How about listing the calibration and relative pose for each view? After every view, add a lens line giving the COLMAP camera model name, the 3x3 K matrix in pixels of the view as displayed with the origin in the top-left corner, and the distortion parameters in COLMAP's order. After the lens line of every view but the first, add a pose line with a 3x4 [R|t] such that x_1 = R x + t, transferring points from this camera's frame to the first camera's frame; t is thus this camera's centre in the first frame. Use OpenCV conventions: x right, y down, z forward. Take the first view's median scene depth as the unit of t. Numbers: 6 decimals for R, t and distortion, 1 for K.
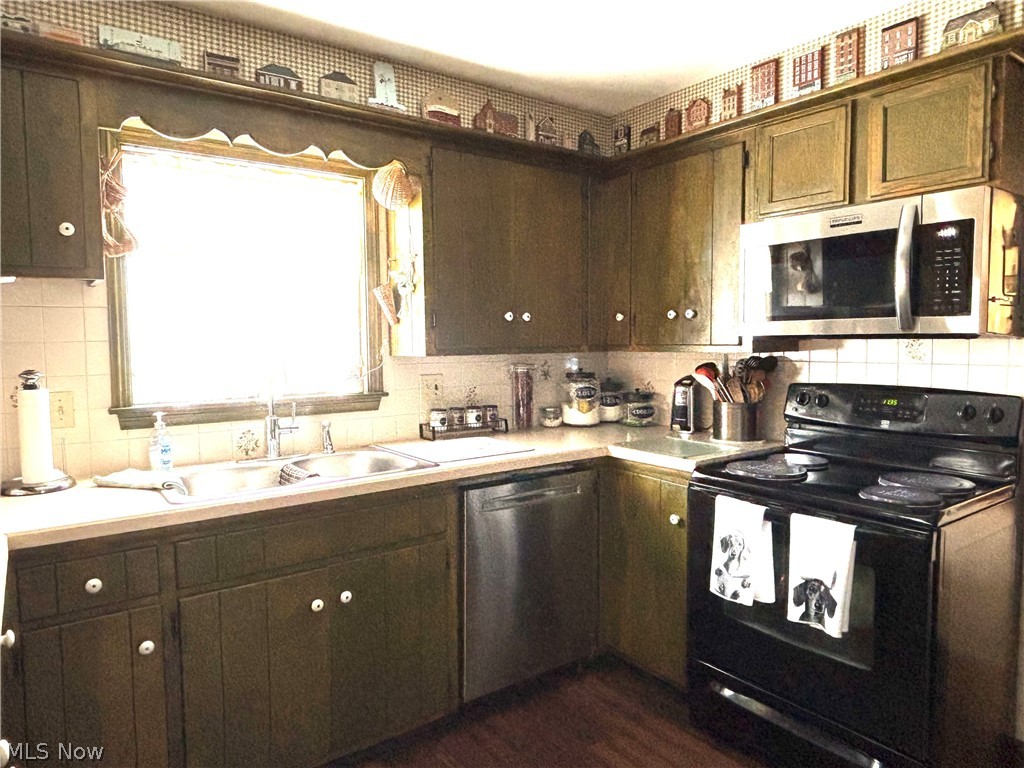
lens RADIAL K [[660.2, 0, 515.6], [0, 660.2, 379.7], [0, 0, 1]] dist [-0.001695, -0.000683]
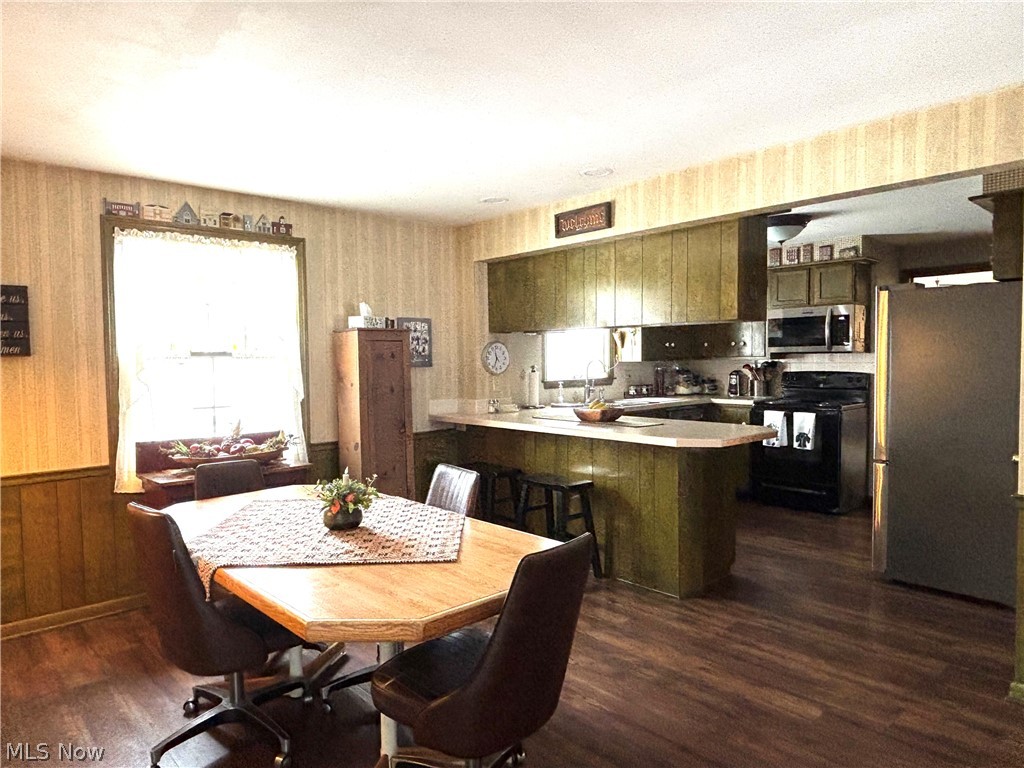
lens RADIAL K [[660.2, 0, 509.2], [0, 660.2, 388.9], [0, 0, 1]] dist [-0.001695, -0.000683]
pose [[0.994636, -0.008527, 0.103088, -0.913821], [0.010162, 0.999831, -0.015345, 0.102394], [-0.102940, 0.016311, 0.994554, -1.435088]]
